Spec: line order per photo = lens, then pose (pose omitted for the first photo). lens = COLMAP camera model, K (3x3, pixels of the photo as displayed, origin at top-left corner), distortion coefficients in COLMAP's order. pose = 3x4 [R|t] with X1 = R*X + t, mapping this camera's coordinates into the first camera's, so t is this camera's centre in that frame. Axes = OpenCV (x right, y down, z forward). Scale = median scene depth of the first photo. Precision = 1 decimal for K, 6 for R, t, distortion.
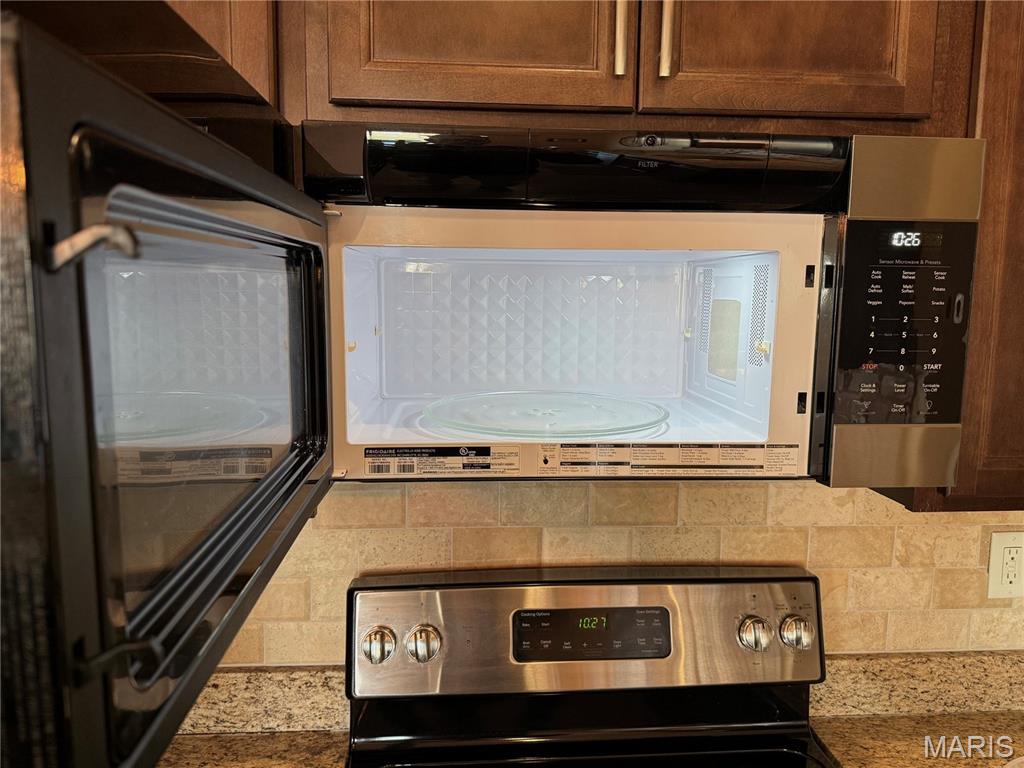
lens RADIAL K [[767.4, 0, 510.6], [0, 767.4, 382.2], [0, 0, 1]] dist [-0.007826, 0.000424]
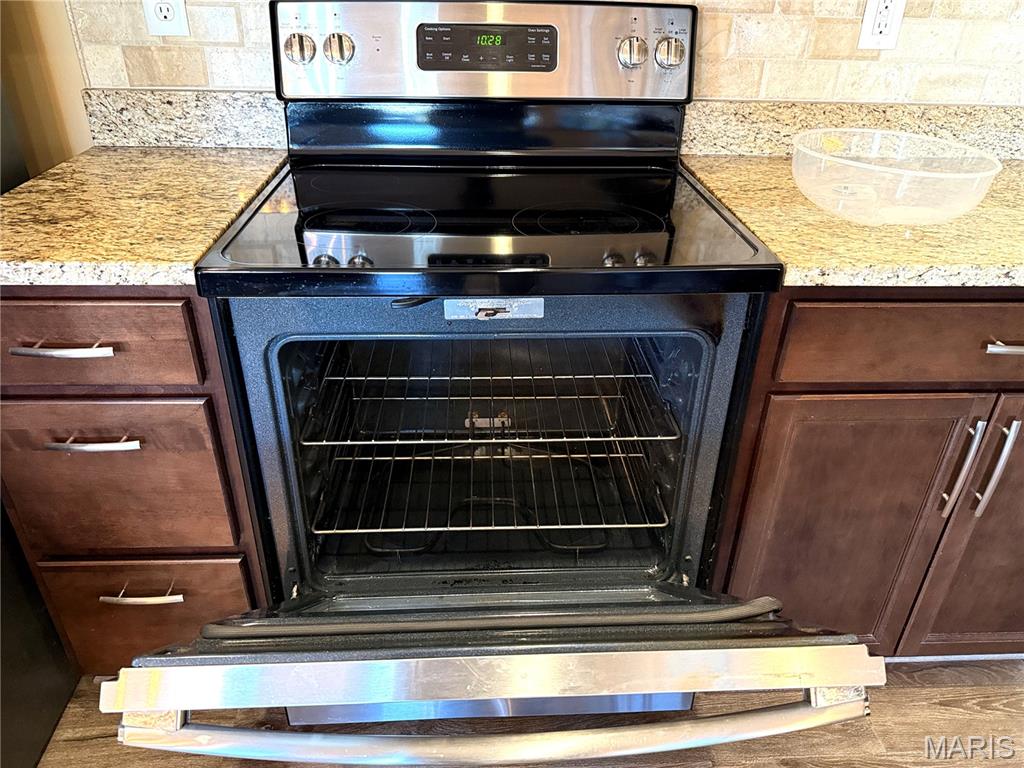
lens RADIAL K [[767.4, 0, 513.2], [0, 767.4, 404.1], [0, 0, 1]] dist [-0.007826, 0.000424]
pose [[0.999751, 0.020319, -0.009195, 0.148485], [-0.014792, 0.912658, 0.408457, 0.310251], [0.016691, -0.408220, 0.912731, -0.229843]]
